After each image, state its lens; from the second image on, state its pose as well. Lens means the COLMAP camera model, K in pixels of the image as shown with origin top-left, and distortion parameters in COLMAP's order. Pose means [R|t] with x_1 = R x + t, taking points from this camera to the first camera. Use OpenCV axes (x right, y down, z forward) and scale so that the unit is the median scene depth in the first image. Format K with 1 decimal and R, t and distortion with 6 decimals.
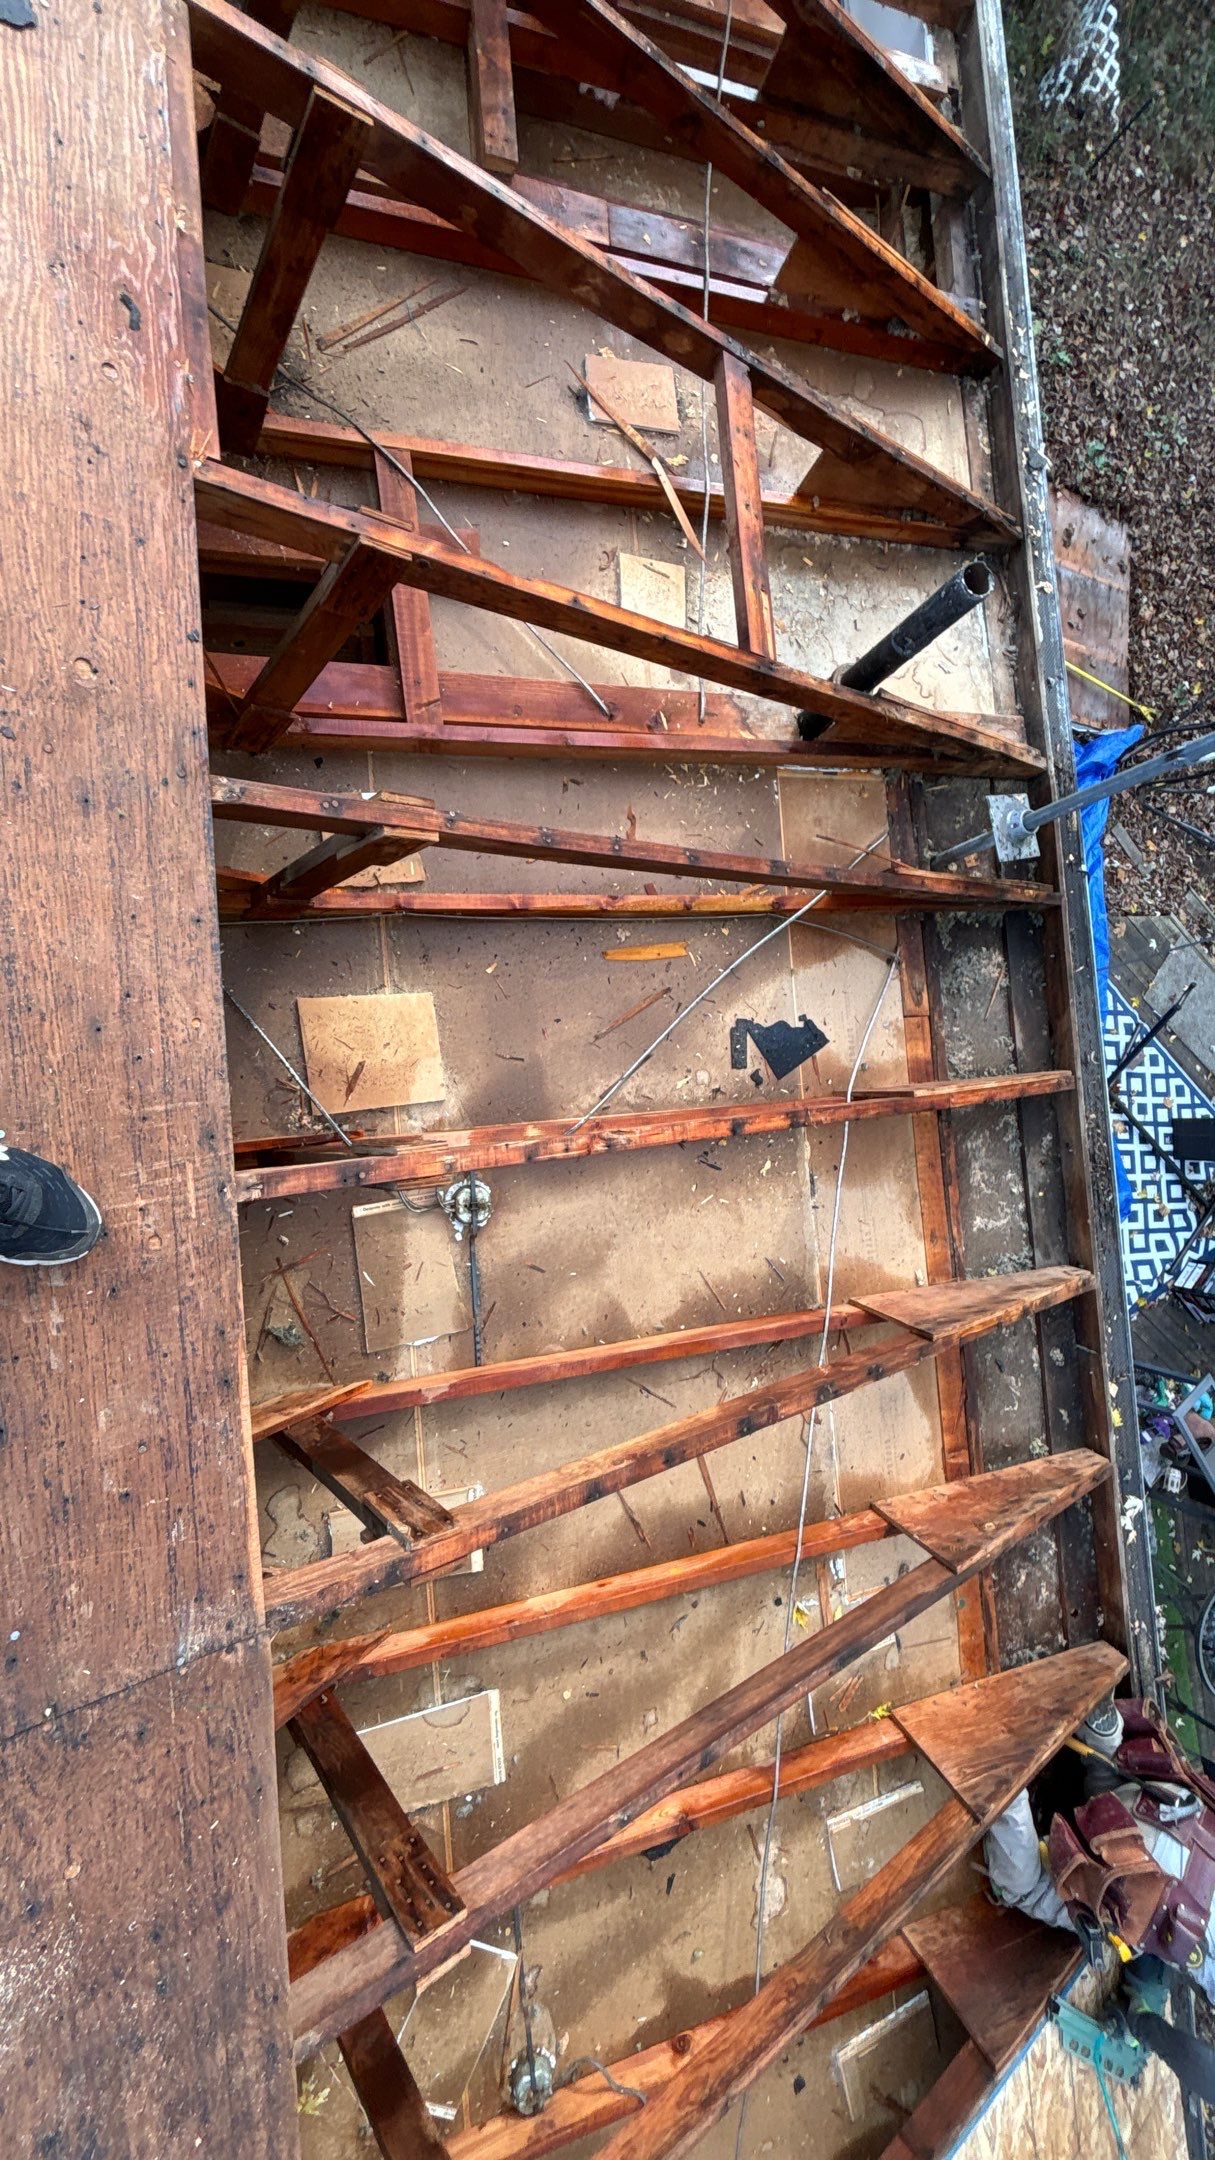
lens RADIAL K [[868.2, 0, 614.2], [0, 868.2, 1081.2], [0, 0, 1]] dist [-0.003171, 0.001445]
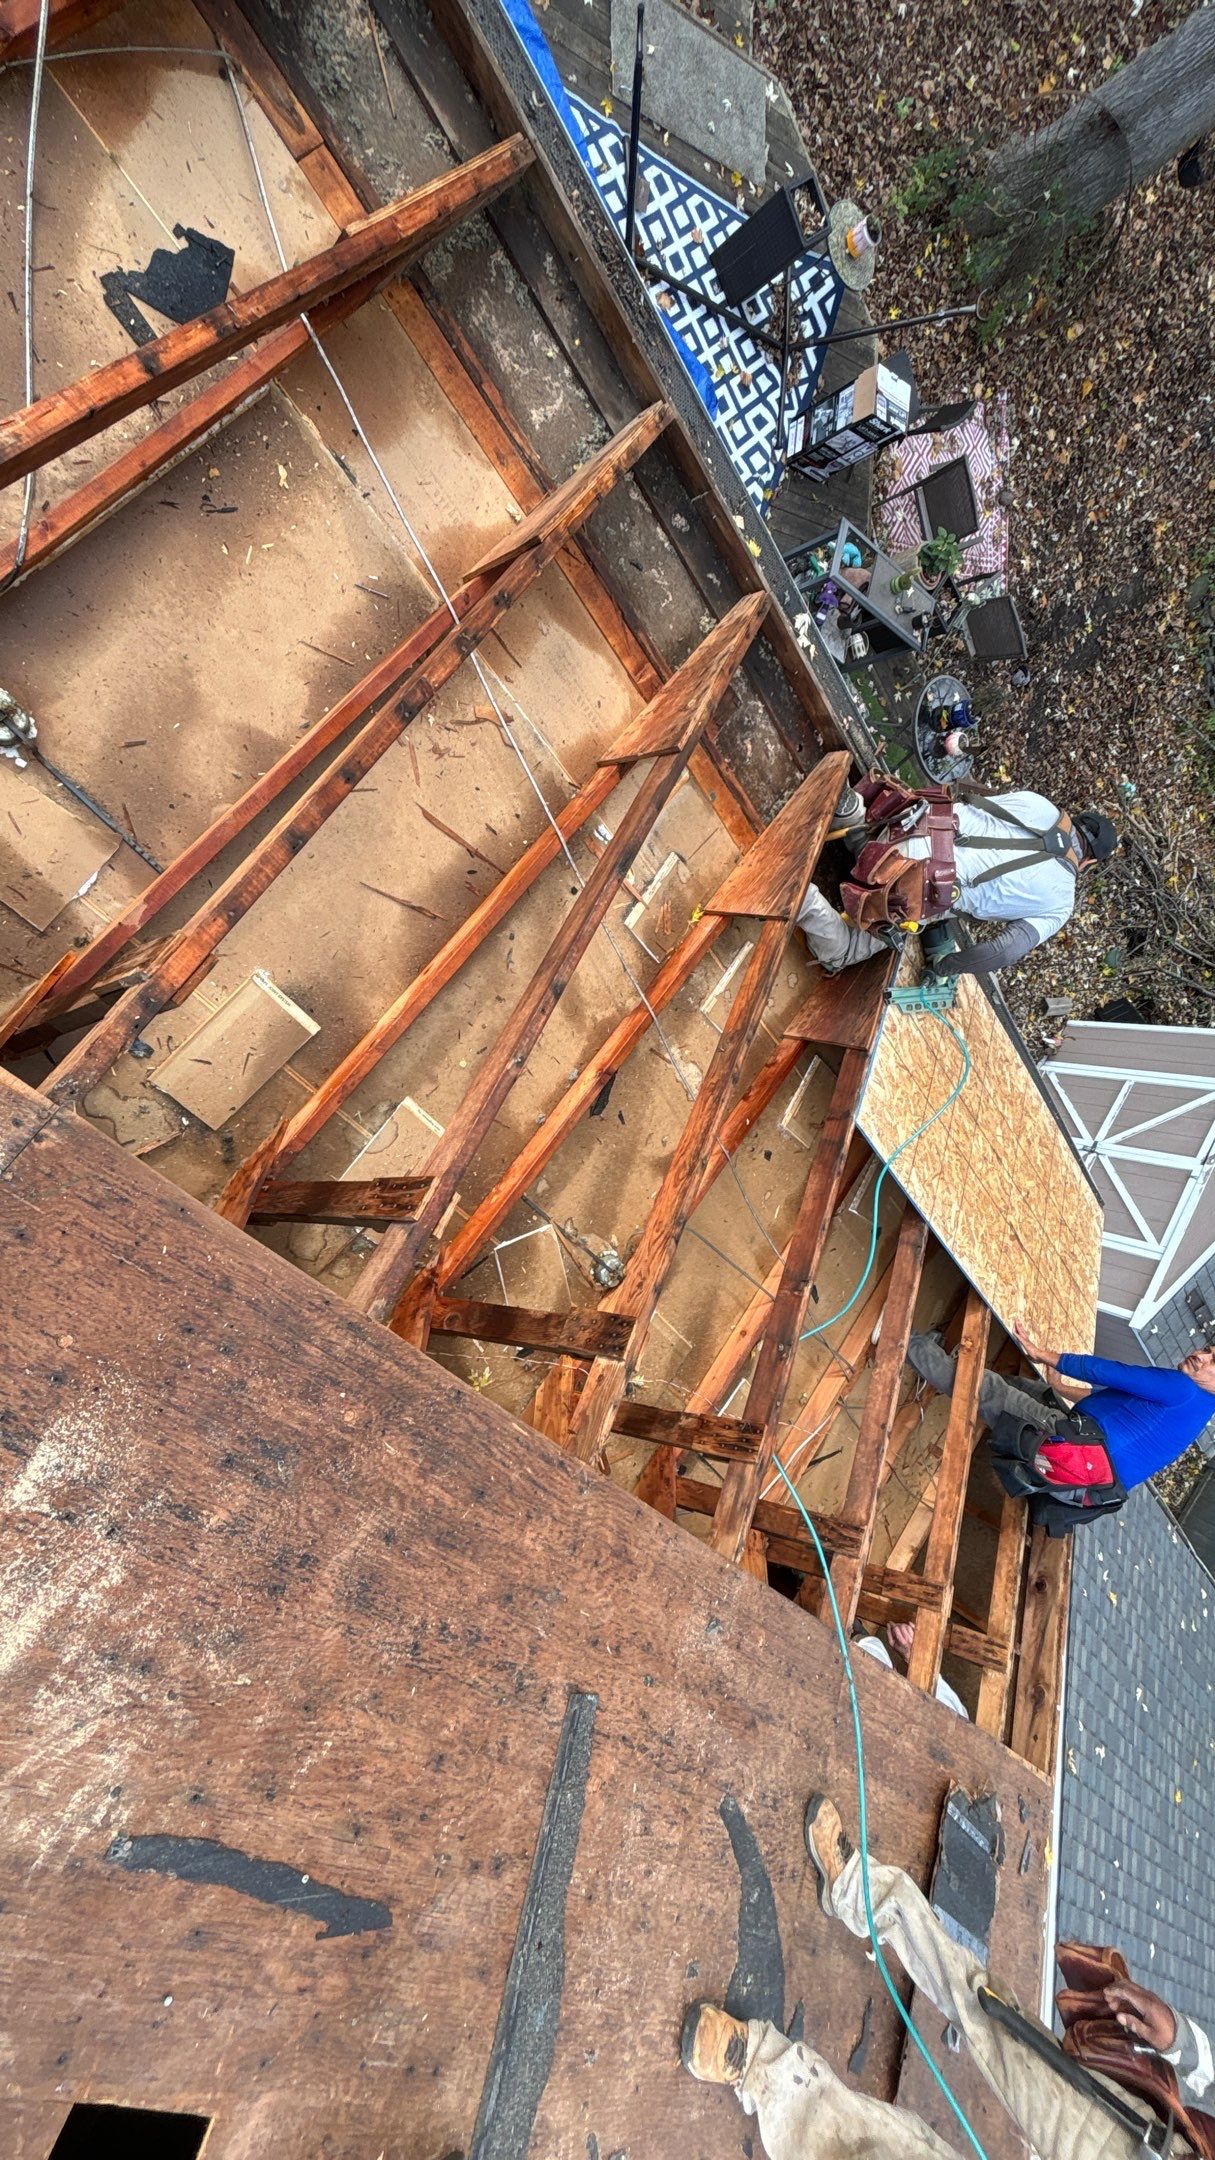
lens RADIAL K [[868.2, 0, 609.7], [0, 868.2, 1078.2], [0, 0, 1]] dist [-0.003171, 0.001445]
pose [[0.776410, -0.627736, 0.055994, 0.014543], [0.504751, 0.672570, 0.541179, 0.172026], [-0.377377, -0.391914, 0.839041, -0.008042]]
